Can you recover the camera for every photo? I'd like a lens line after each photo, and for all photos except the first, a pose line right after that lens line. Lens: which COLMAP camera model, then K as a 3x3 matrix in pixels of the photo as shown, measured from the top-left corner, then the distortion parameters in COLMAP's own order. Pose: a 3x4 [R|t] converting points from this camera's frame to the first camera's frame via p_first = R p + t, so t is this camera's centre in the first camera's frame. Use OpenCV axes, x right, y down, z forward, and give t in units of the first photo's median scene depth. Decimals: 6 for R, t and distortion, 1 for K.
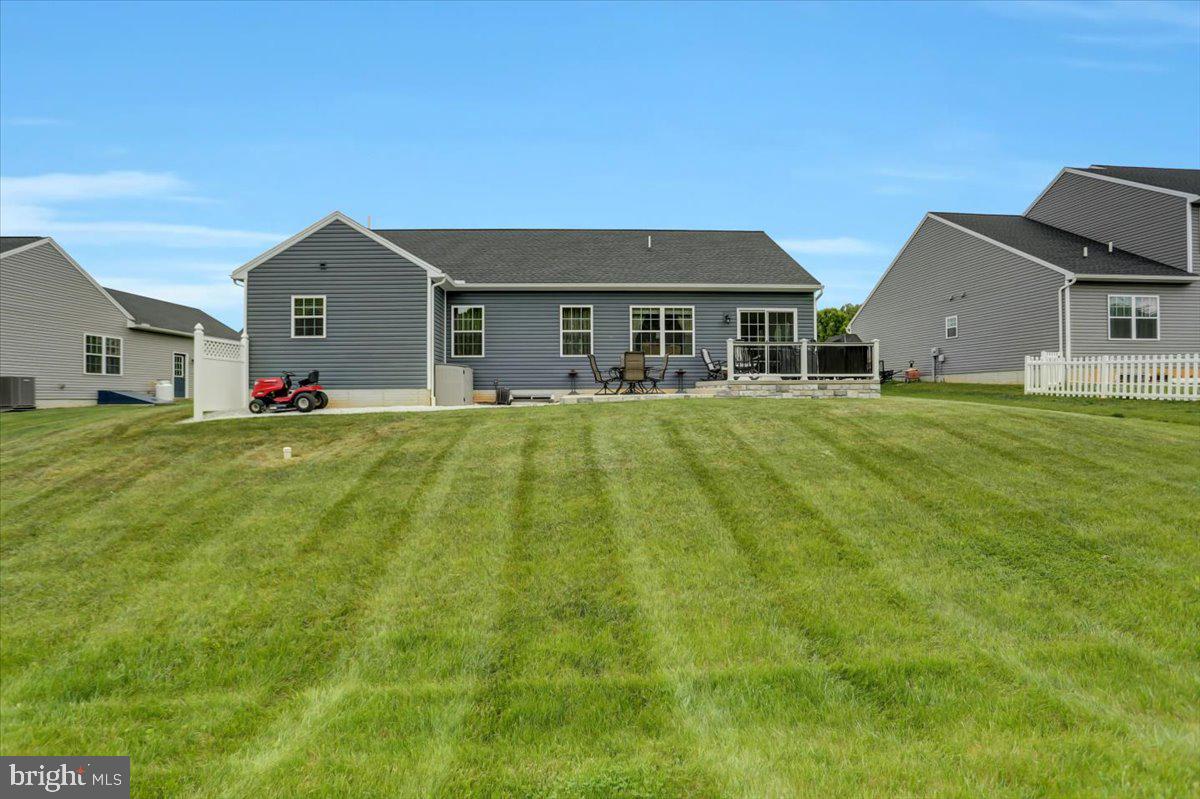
lens RADIAL K [[593.0, 0, 604.1], [0, 593.0, 396.5], [0, 0, 1]] dist [-0.027128, 0.004480]
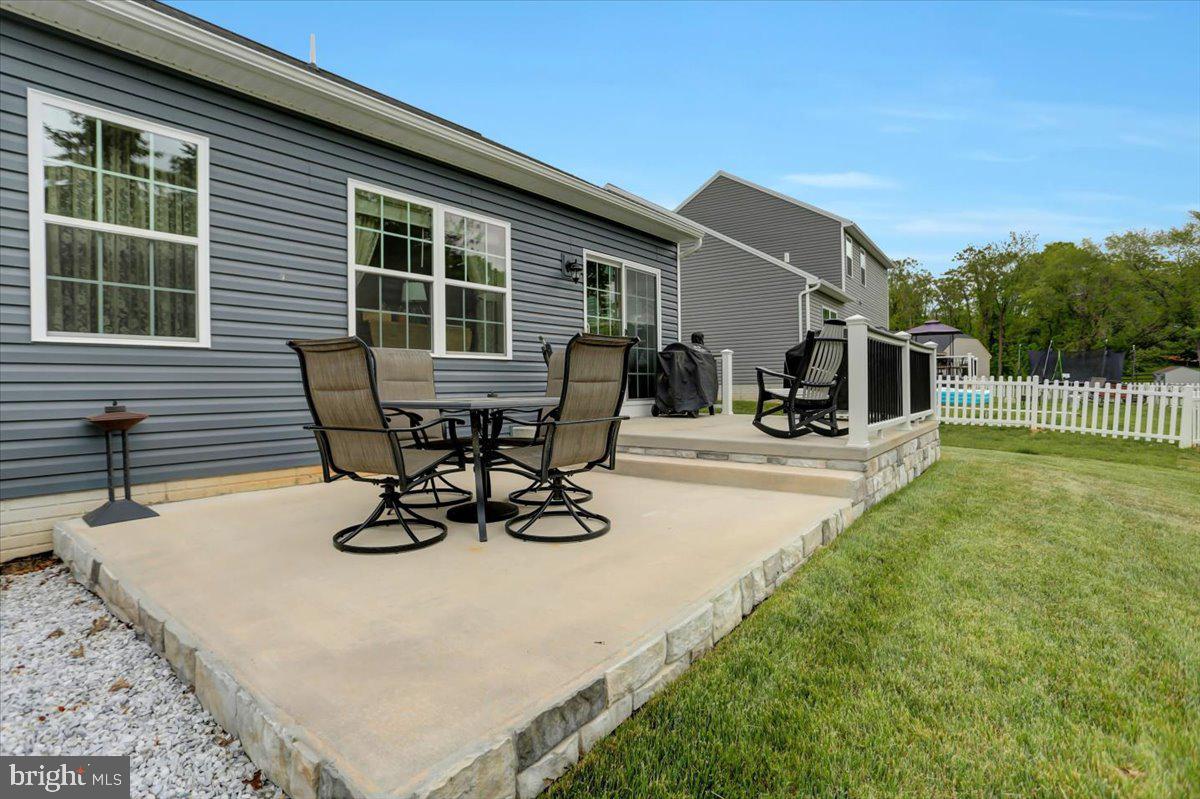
lens RADIAL K [[593.0, 0, 602.1], [0, 593.0, 398.0], [0, 0, 1]] dist [-0.027128, 0.004480]
pose [[0.658601, -0.016392, 0.752313, -0.096902], [0.011720, 0.999865, 0.011525, -0.046483], [-0.752401, 0.001227, 0.658705, 0.719105]]
